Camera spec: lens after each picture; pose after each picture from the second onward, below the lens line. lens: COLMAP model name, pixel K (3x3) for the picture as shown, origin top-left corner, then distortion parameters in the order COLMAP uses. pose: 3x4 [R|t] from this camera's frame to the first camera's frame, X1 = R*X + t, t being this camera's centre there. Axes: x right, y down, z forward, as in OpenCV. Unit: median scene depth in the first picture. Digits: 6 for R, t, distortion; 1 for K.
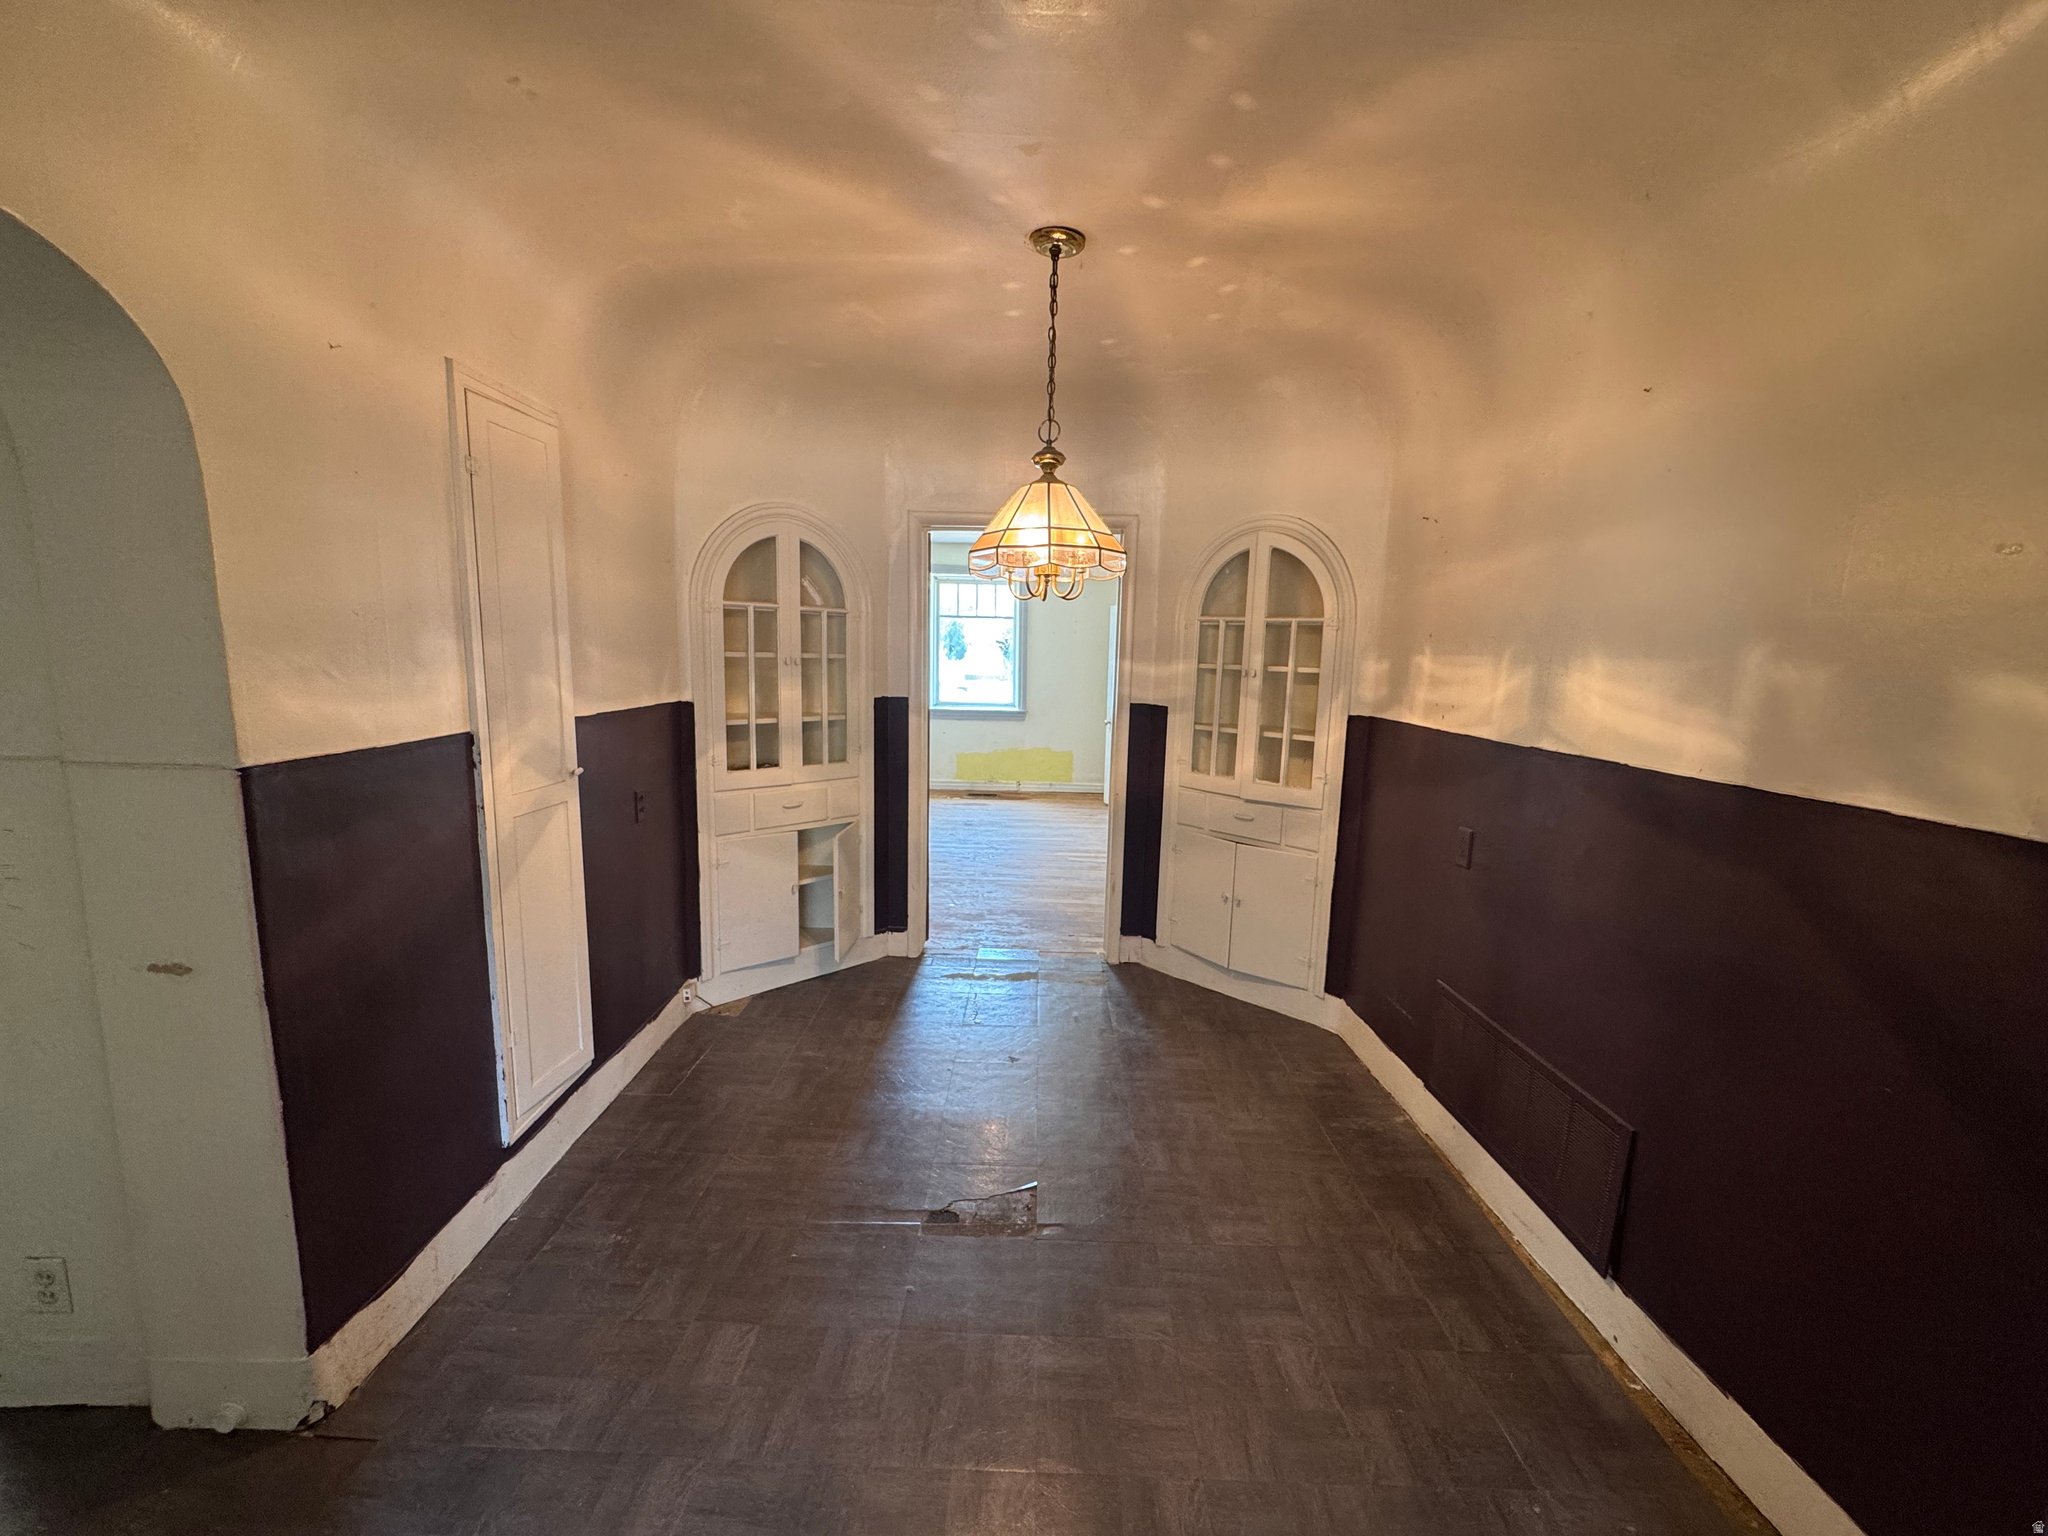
lens RADIAL K [[823.1, 0, 1023.8], [0, 823.1, 768.4], [0, 0, 1]] dist [-0.003398, -0.000089]
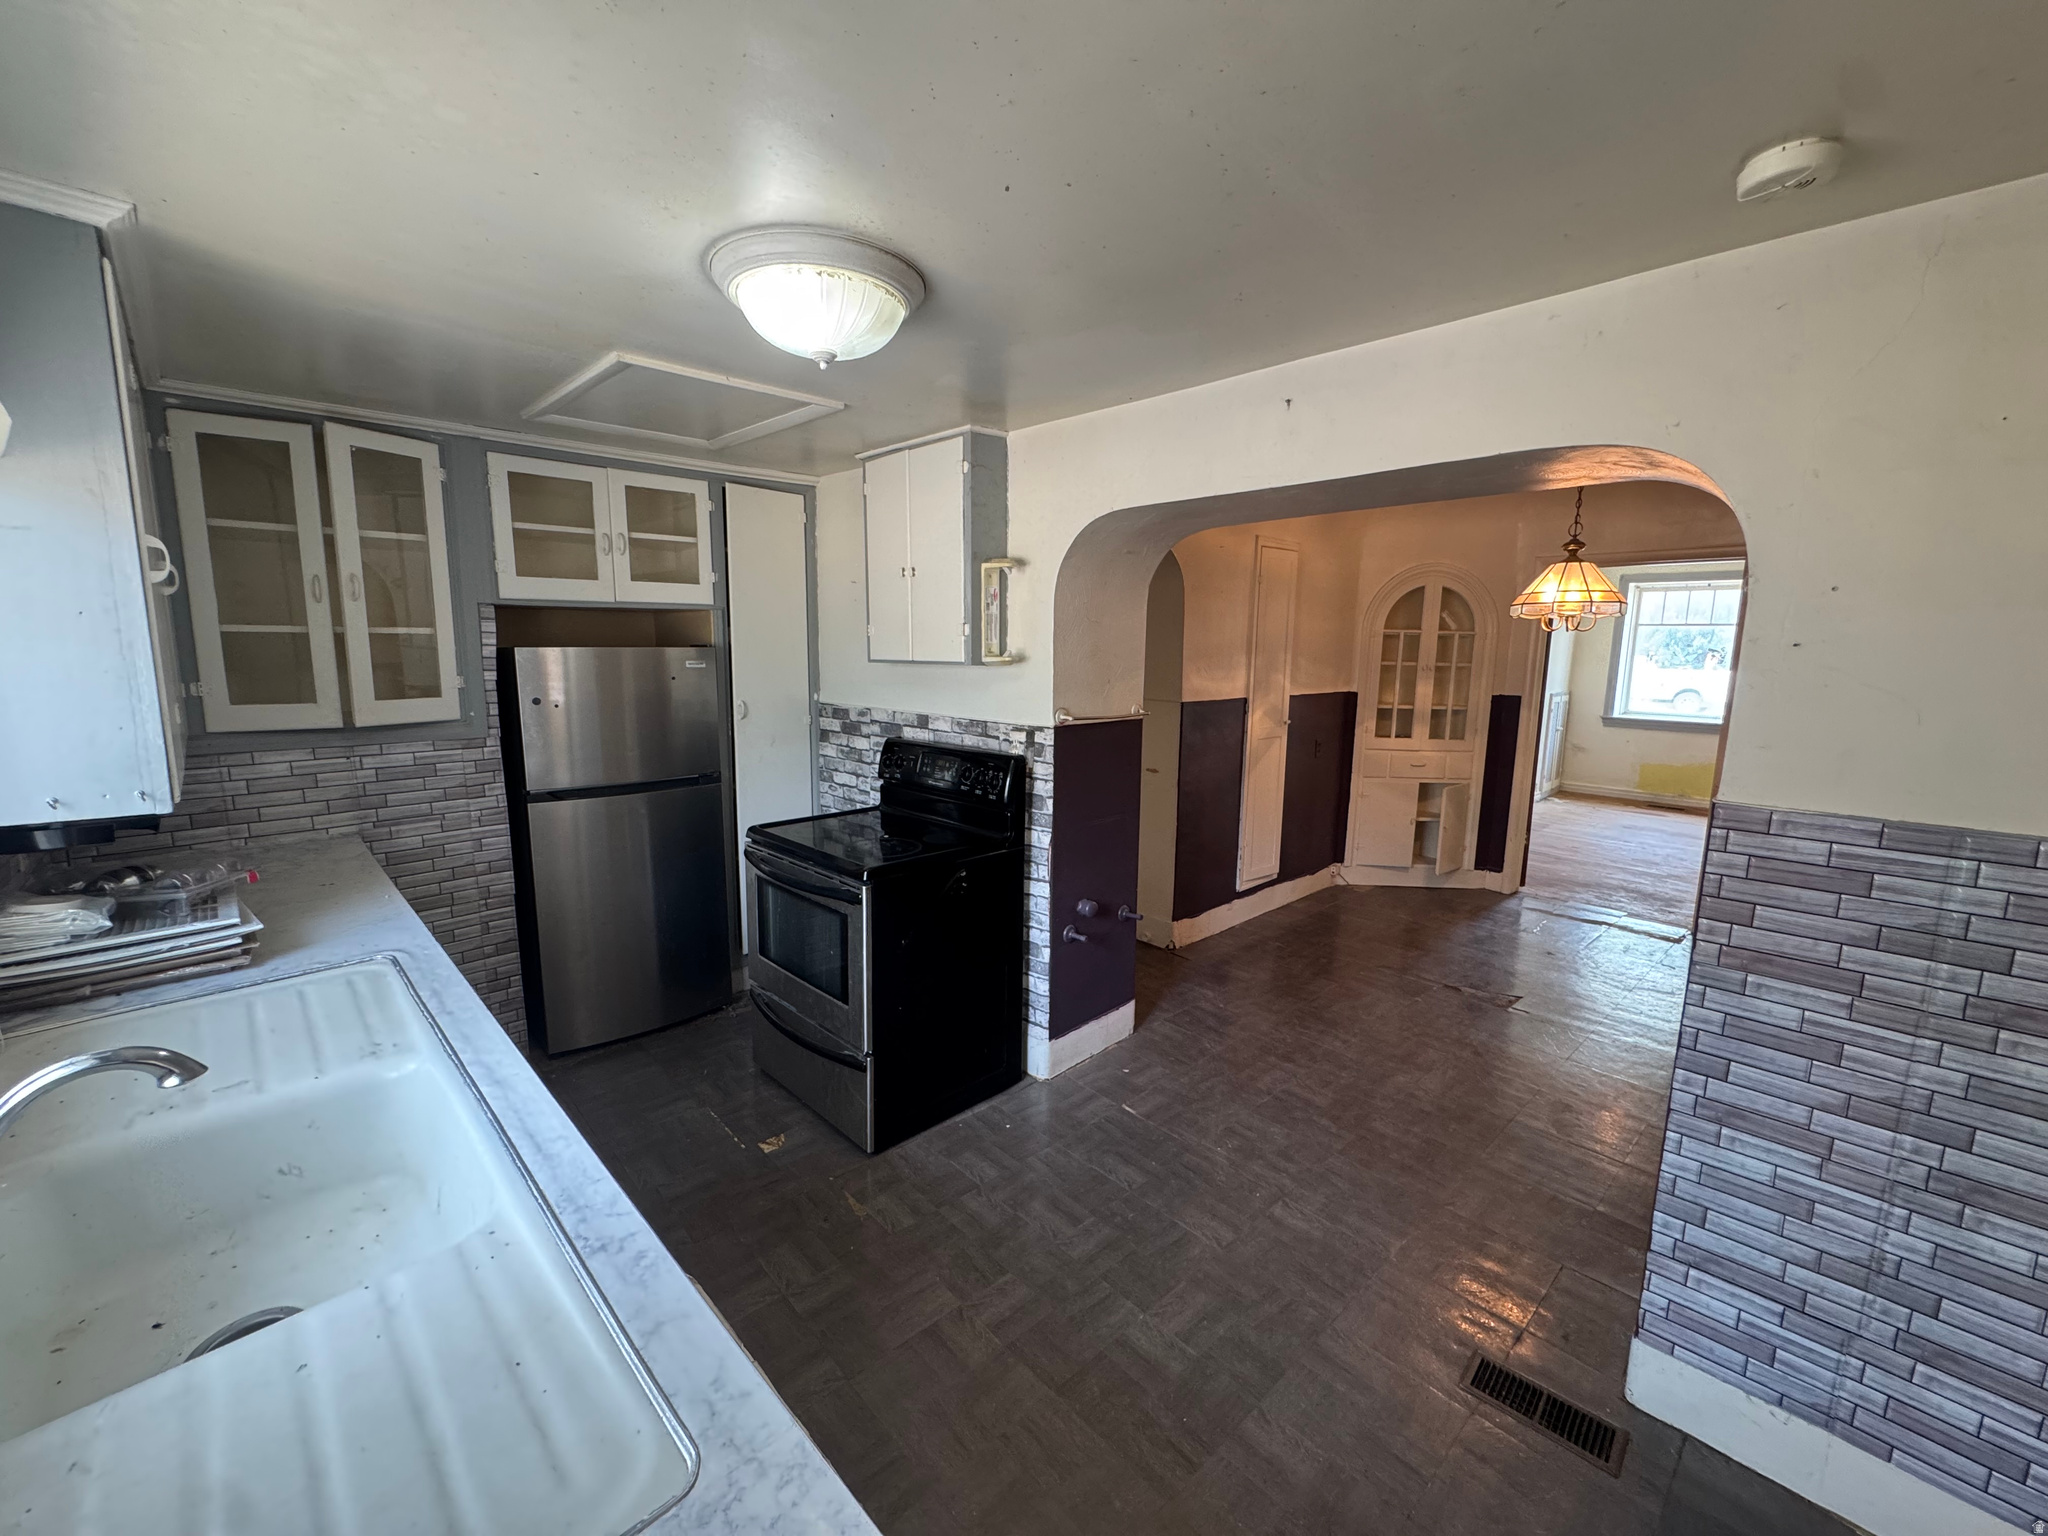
lens RADIAL K [[823.1, 0, 1024.4], [0, 823.1, 764.4], [0, 0, 1]] dist [-0.003398, -0.000089]
pose [[0.688008, 0.094638, -0.719505, 0.454932], [-0.103760, 0.994102, 0.031539, 0.107819], [0.718247, 0.052957, 0.693770, -0.824072]]
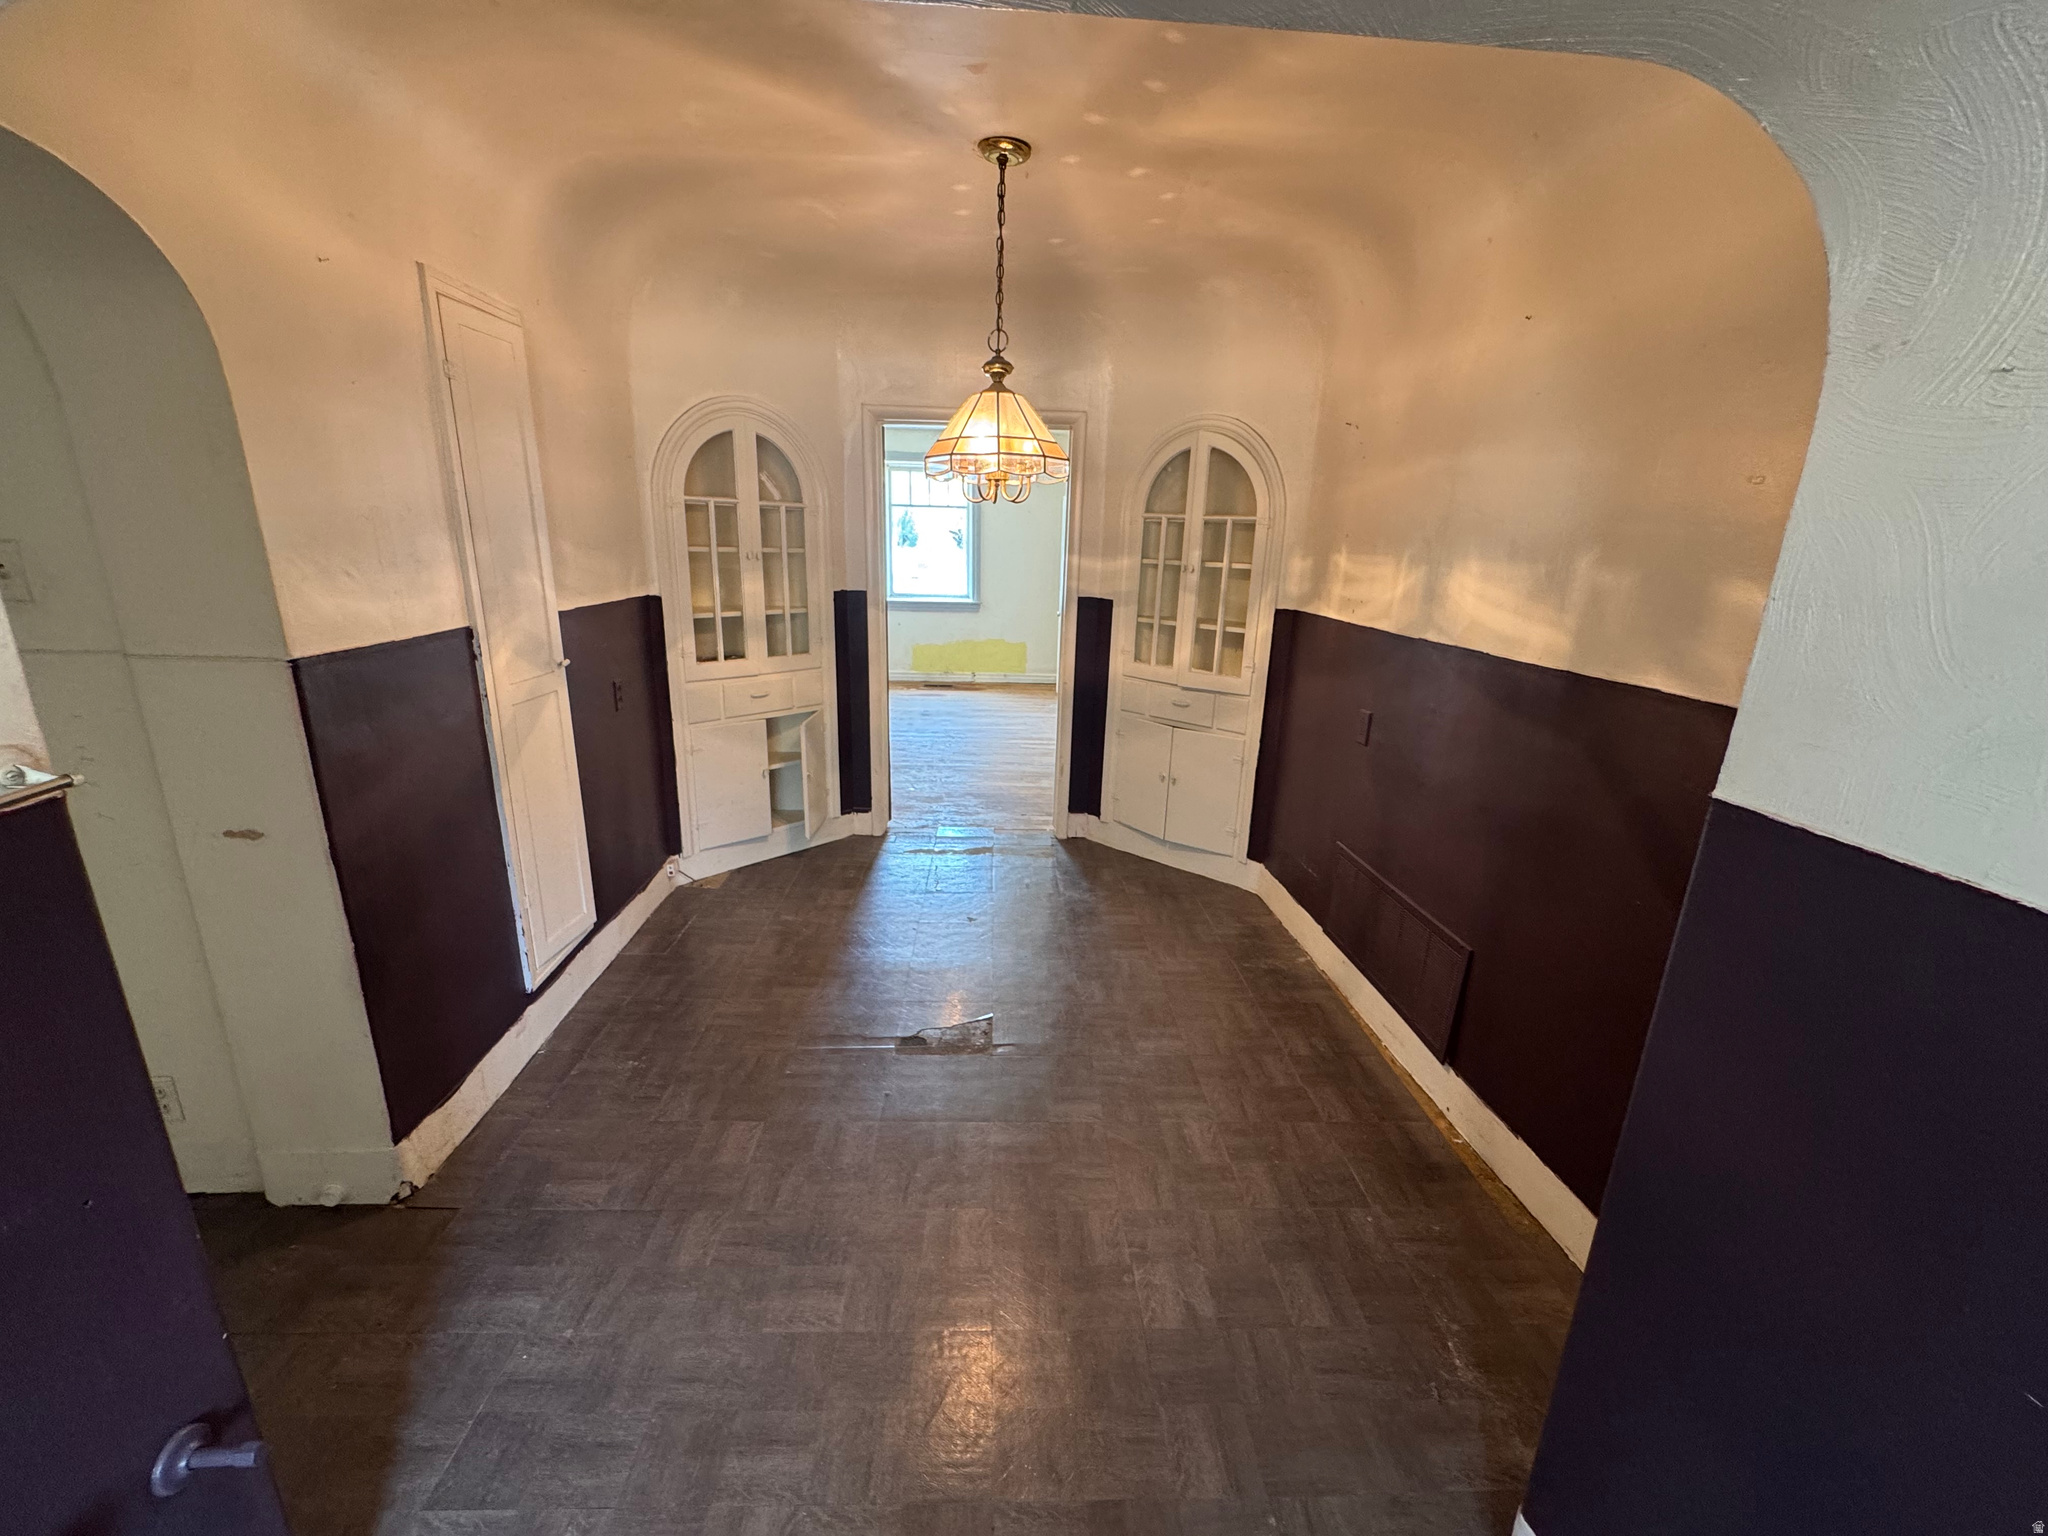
lens RADIAL K [[823.1, 0, 1024.4], [0, 823.1, 766.0], [0, 0, 1]] dist [-0.003398, -0.000089]
pose [[0.998495, -0.010299, 0.053869, 0.001616], [0.003324, 0.991766, 0.128016, 0.001796], [-0.054744, -0.127645, 0.990308, -0.121794]]
